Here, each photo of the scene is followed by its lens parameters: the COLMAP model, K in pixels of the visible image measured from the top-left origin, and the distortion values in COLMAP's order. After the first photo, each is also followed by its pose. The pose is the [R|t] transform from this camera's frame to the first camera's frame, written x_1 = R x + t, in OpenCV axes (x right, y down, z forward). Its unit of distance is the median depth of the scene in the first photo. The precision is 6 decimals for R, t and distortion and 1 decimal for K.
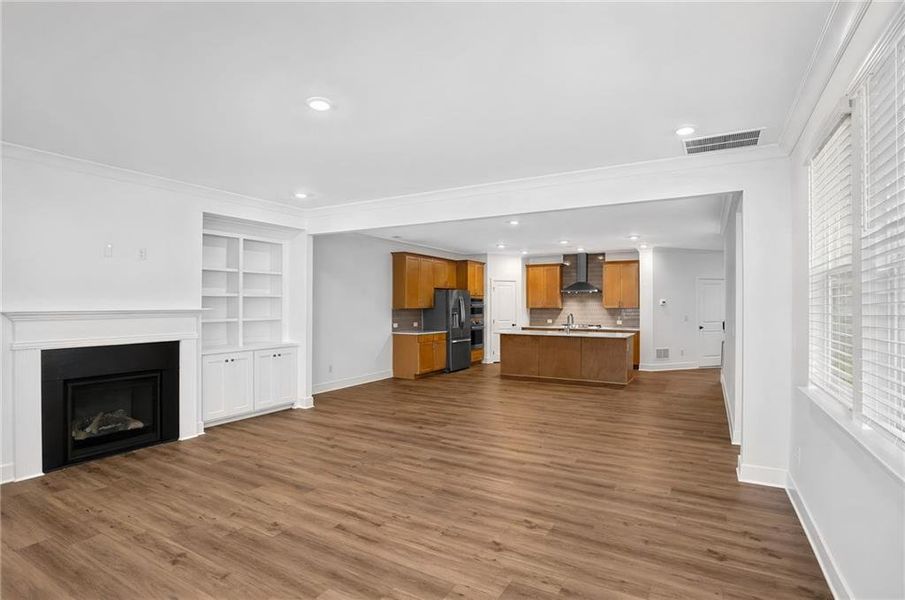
lens RADIAL K [[447.4, 0, 441.6], [0, 447.4, 305.8], [0, 0, 1]] dist [-0.048852, 0.010160]
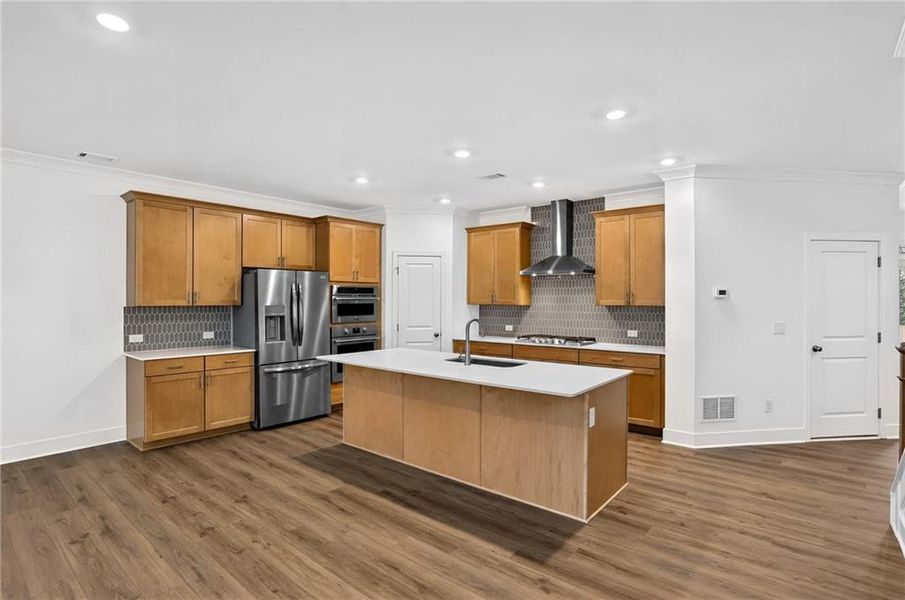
lens RADIAL K [[447.4, 0, 438.6], [0, 447.4, 298.2], [0, 0, 1]] dist [-0.048852, 0.010160]
pose [[0.986851, -0.002202, -0.161615, 0.497028], [0.001010, 0.999972, -0.007461, 0.002941], [0.161627, 0.007199, 0.986826, 0.883355]]
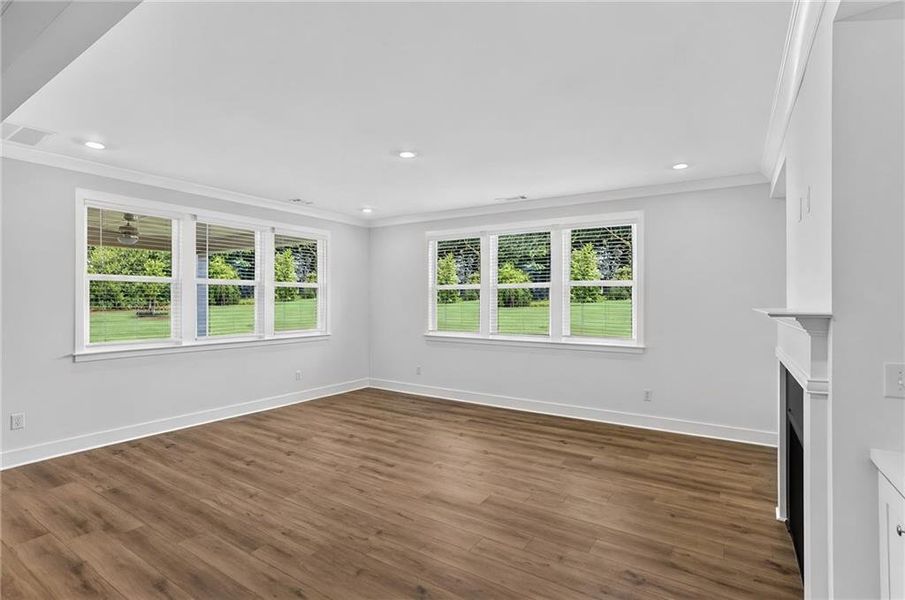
lens RADIAL K [[447.4, 0, 453.9], [0, 447.4, 300.9], [0, 0, 1]] dist [-0.048852, 0.010160]
pose [[-0.999486, -0.009779, 0.030524, -0.220721], [-0.009765, 0.999952, 0.000596, 0.000042], [-0.030529, 0.000298, -0.999534, 1.129844]]
